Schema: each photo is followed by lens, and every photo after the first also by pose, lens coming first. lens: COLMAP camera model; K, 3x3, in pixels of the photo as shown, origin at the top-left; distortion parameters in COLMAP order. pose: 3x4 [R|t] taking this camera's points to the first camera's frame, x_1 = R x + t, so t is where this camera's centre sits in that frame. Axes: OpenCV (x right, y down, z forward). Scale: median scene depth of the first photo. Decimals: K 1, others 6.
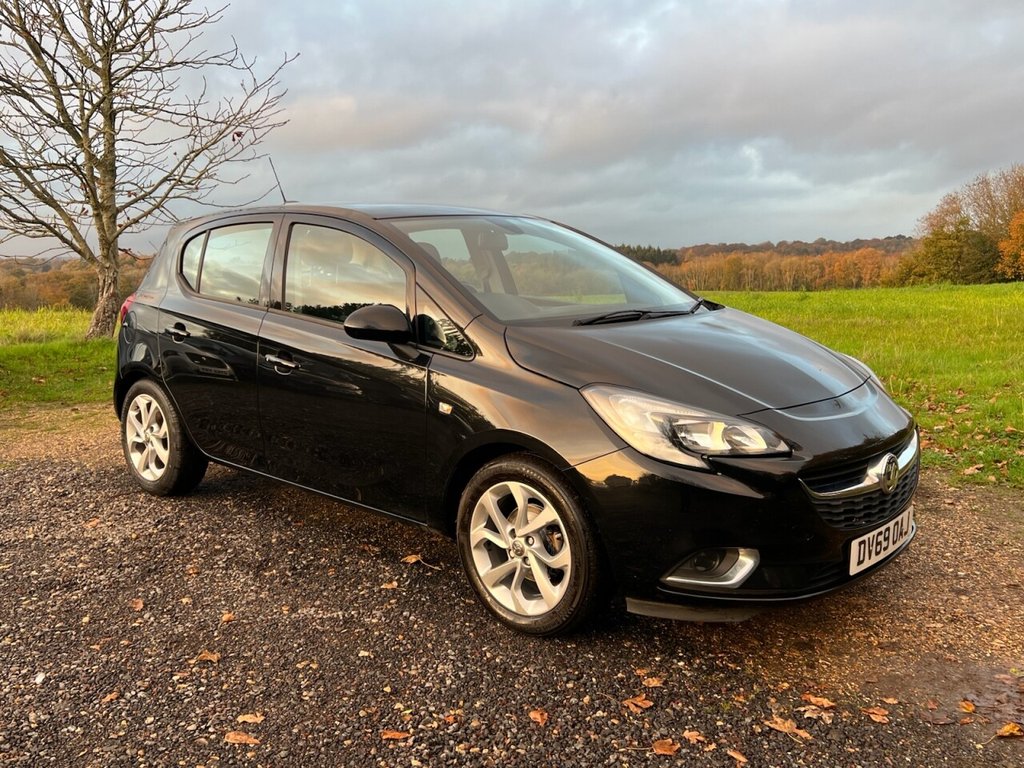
lens RADIAL K [[936.8, 0, 506.8], [0, 936.8, 374.2], [0, 0, 1]] dist [0.034929, -0.029931]
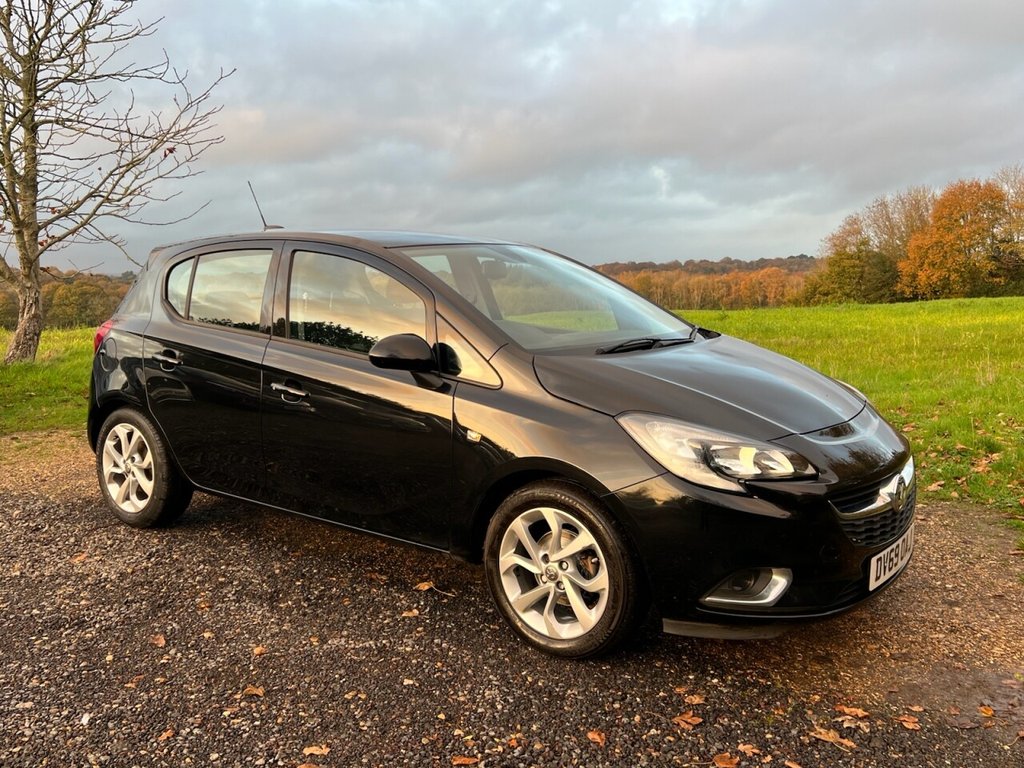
lens RADIAL K [[952.3, 0, 508.5], [0, 952.3, 380.0], [0, 0, 1]] dist [0.034353, -0.028254]
pose [[0.995406, -0.006467, 0.095527, -0.114586], [0.007801, 0.999877, -0.013597, -0.009423], [-0.095427, 0.014280, 0.995334, -0.027448]]
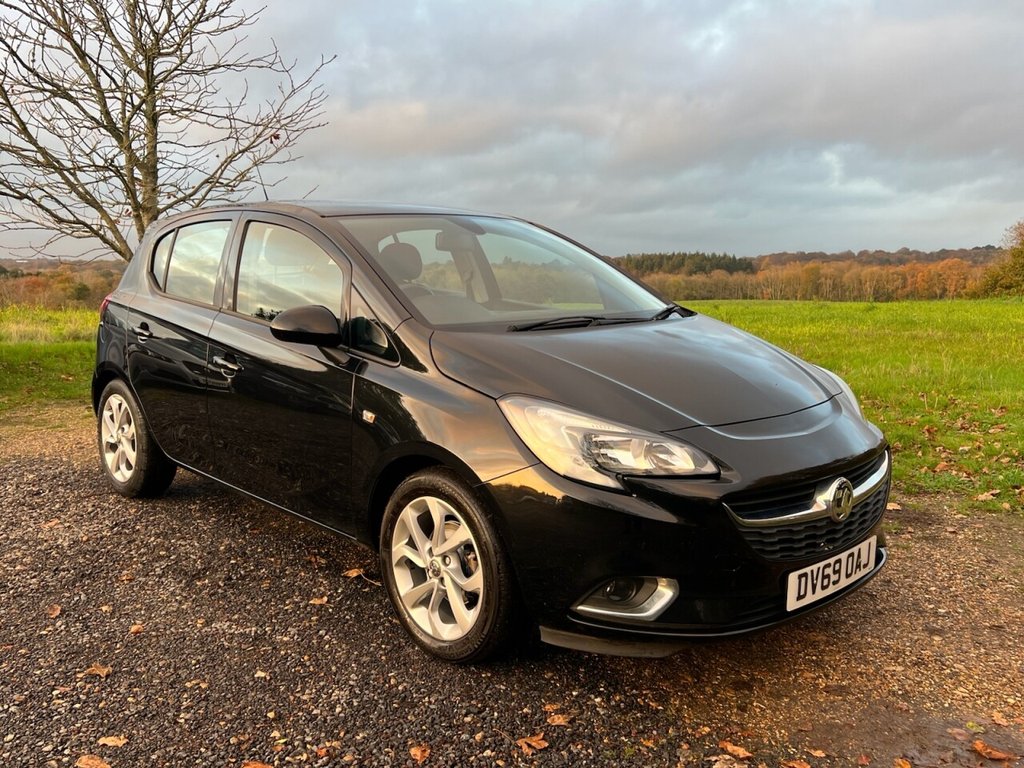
lens RADIAL K [[938.1, 0, 504.6], [0, 938.1, 383.7], [0, 0, 1]] dist [0.024182, -0.007222]
pose [[0.996895, 0.020833, -0.075937, 0.128824], [-0.020577, 0.999780, 0.004146, -0.003084], [0.076007, -0.002570, 0.997104, 0.061433]]
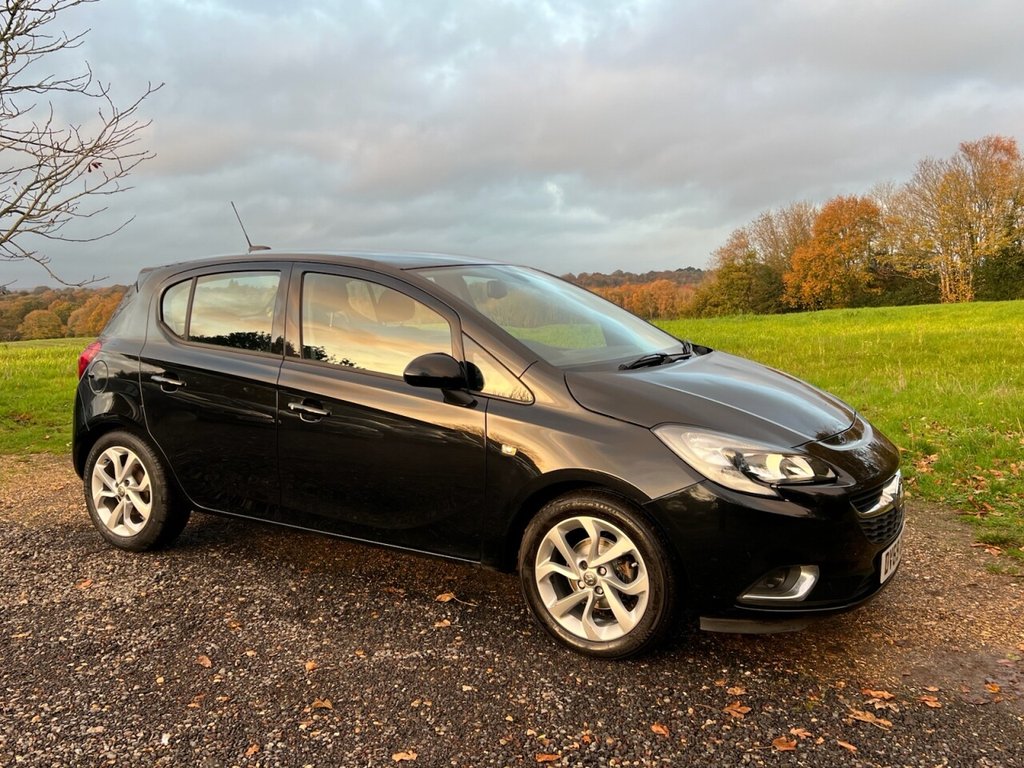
lens RADIAL K [[952.3, 0, 508.5], [0, 952.3, 380.0], [0, 0, 1]] dist [0.034353, -0.028254]
pose [[0.979200, -0.021523, 0.201754, -0.255620], [0.027159, 0.999313, -0.025206, -0.014744], [-0.201073, 0.030161, 0.979112, -0.050829]]
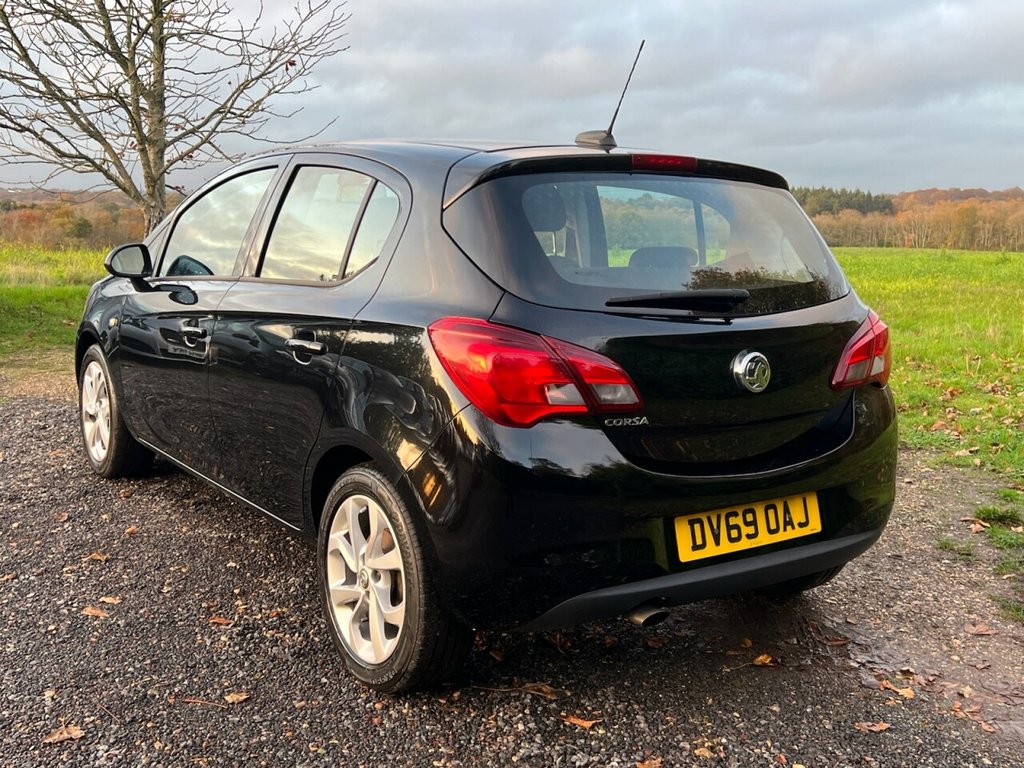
lens RADIAL K [[1126.8, 0, 499.8], [0, 1126.8, 388.2], [0, 0, 1]] dist [0.109090, -0.273617]
pose [[0.988534, 0.045347, -0.144029, 0.286164], [-0.039386, 0.998256, 0.043975, 0.011261], [0.145772, -0.037799, 0.988596, -0.235819]]
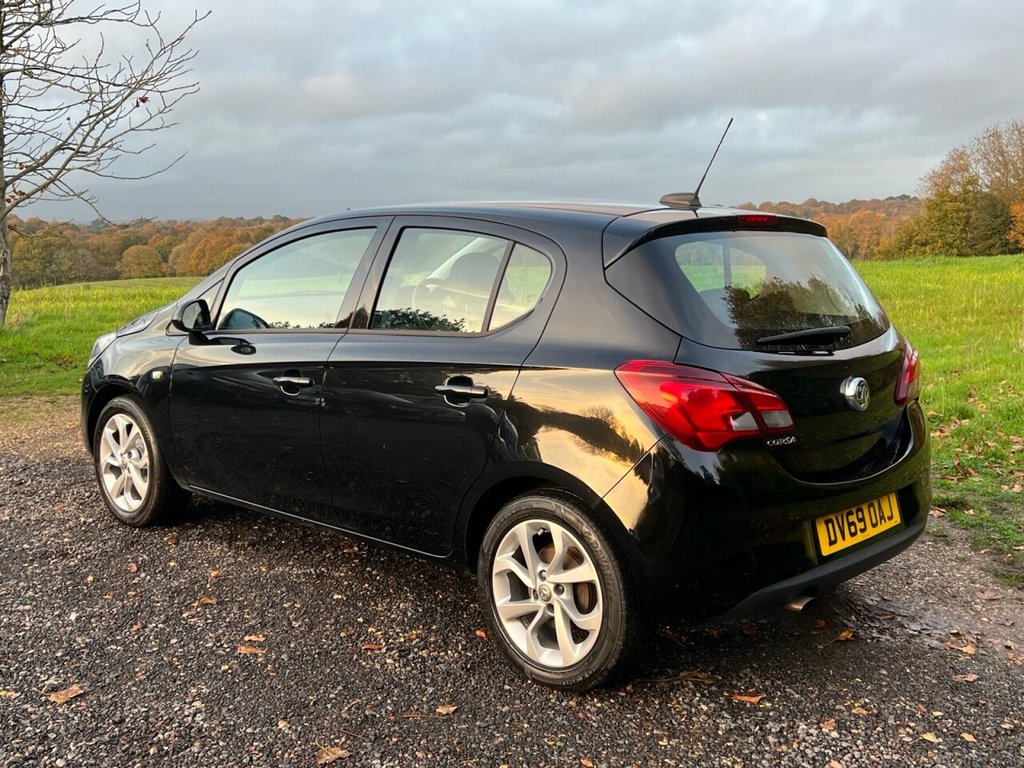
lens RADIAL K [[1126.8, 0, 499.8], [0, 1126.8, 388.2], [0, 0, 1]] dist [0.109090, -0.273617]
pose [[0.998479, -0.007934, 0.054563, -0.017257], [0.006727, 0.999729, 0.022278, -0.000986], [-0.054725, -0.021877, 0.998262, -0.371047]]
